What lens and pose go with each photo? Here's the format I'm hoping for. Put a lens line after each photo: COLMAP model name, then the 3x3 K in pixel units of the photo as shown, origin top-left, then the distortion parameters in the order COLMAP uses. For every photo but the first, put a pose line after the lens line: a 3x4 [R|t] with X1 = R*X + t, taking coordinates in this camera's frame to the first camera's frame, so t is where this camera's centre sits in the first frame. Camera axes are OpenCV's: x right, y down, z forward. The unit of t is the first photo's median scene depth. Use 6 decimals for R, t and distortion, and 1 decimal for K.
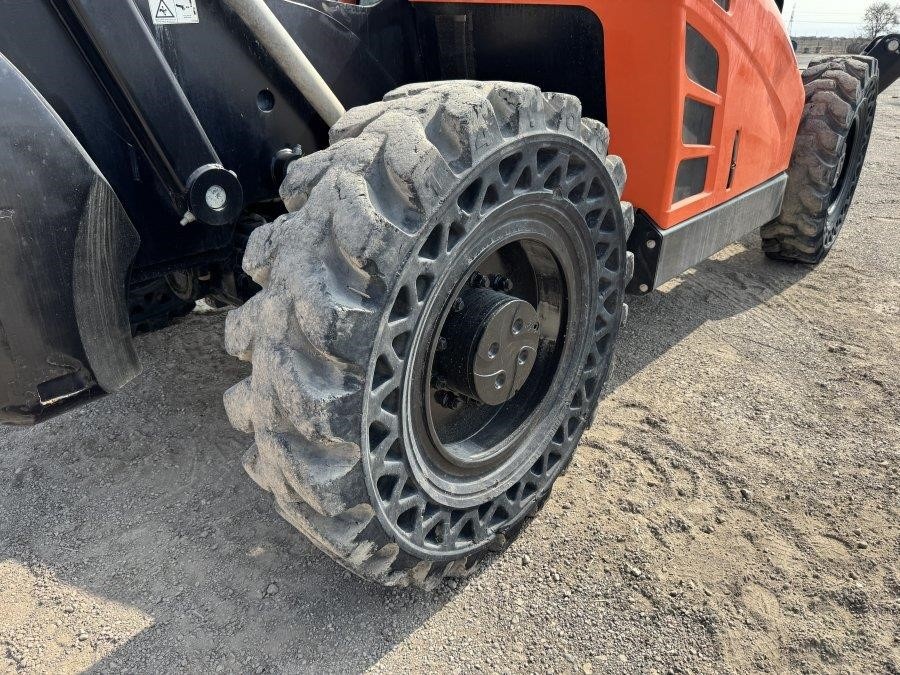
lens RADIAL K [[624.9, 0, 445.0], [0, 624.9, 343.4], [0, 0, 1]] dist [0.048233, -0.003816]
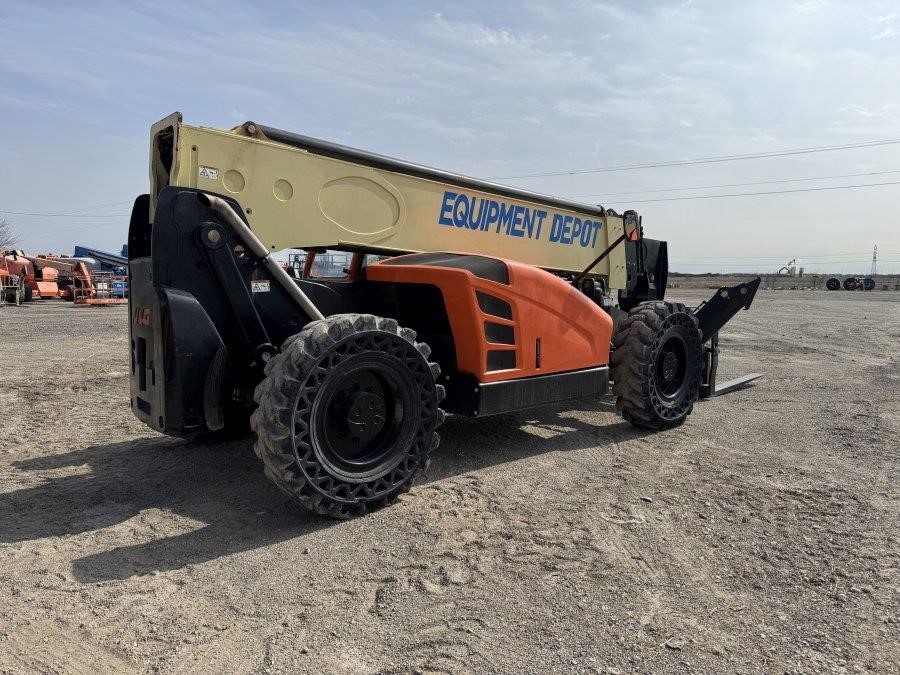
lens RADIAL K [[624.9, 0, 445.0], [0, 624.9, 343.4], [0, 0, 1]] dist [0.048233, -0.003816]
pose [[0.990192, 0.027240, -0.137028, 0.786825], [-0.071028, 0.942750, -0.325850, 0.561758], [0.120307, 0.332387, 0.935439, -1.439756]]
